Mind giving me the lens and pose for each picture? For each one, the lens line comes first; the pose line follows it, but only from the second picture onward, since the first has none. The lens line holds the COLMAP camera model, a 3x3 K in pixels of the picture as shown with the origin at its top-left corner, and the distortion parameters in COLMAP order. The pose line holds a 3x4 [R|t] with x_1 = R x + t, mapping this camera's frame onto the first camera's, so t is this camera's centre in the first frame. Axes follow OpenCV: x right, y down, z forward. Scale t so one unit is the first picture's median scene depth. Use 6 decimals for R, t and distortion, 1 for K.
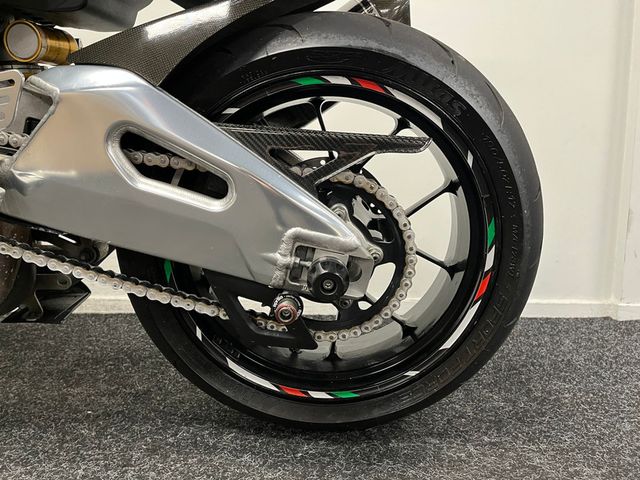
lens RADIAL K [[488.4, 0, 320.0], [0, 488.4, 240.0], [0, 0, 1]] dist [0.036324, -0.007394]
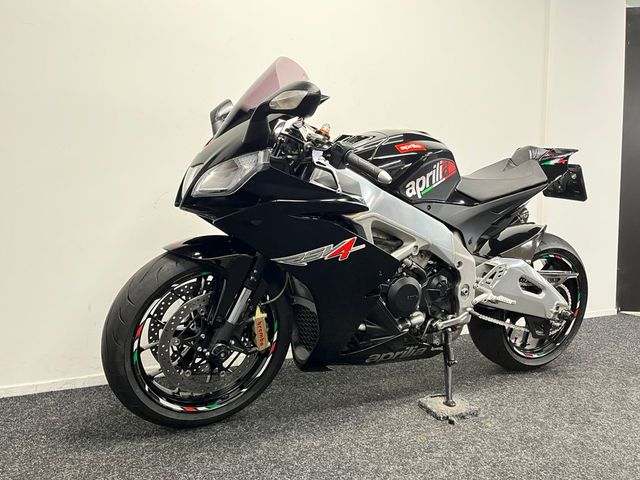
lens RADIAL K [[506.1, 0, 320.0], [0, 506.1, 240.0], [0, 0, 1]] dist [0.050272, -0.007086]
pose [[0.891103, -0.030918, 0.452746, -2.831619], [0.064265, 0.996219, -0.058457, -0.315604], [-0.449227, 0.081187, 0.889721, -1.359572]]
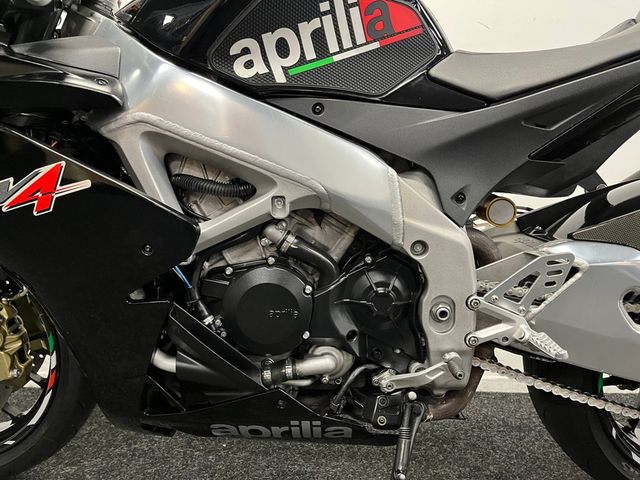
lens RADIAL K [[488.4, 0, 320.0], [0, 488.4, 240.0], [0, 0, 1]] dist [0.036324, -0.007394]
pose [[0.999958, 0.003163, 0.008583, -1.106372], [-0.002449, 0.996635, -0.081929, -0.217683], [-0.008813, 0.081905, 0.996601, -0.330664]]
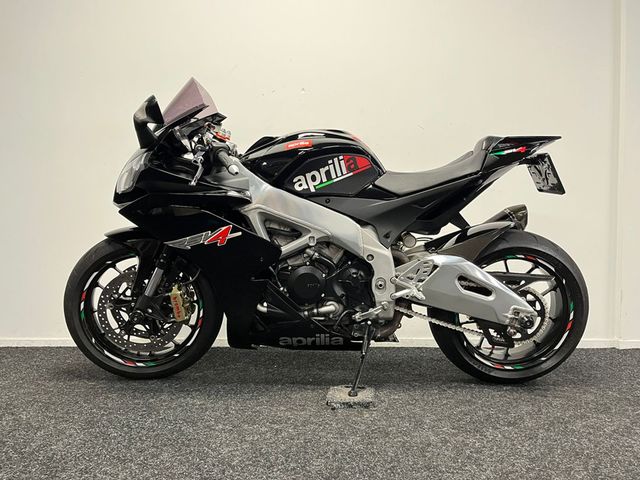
lens RADIAL K [[506.1, 0, 320.0], [0, 506.1, 240.0], [0, 0, 1]] dist [0.050272, -0.007086]
pose [[0.999722, -0.003964, 0.023252, -1.211148], [0.006608, 0.993370, -0.114772, -0.066418], [-0.022643, 0.114893, 0.993120, -2.020432]]
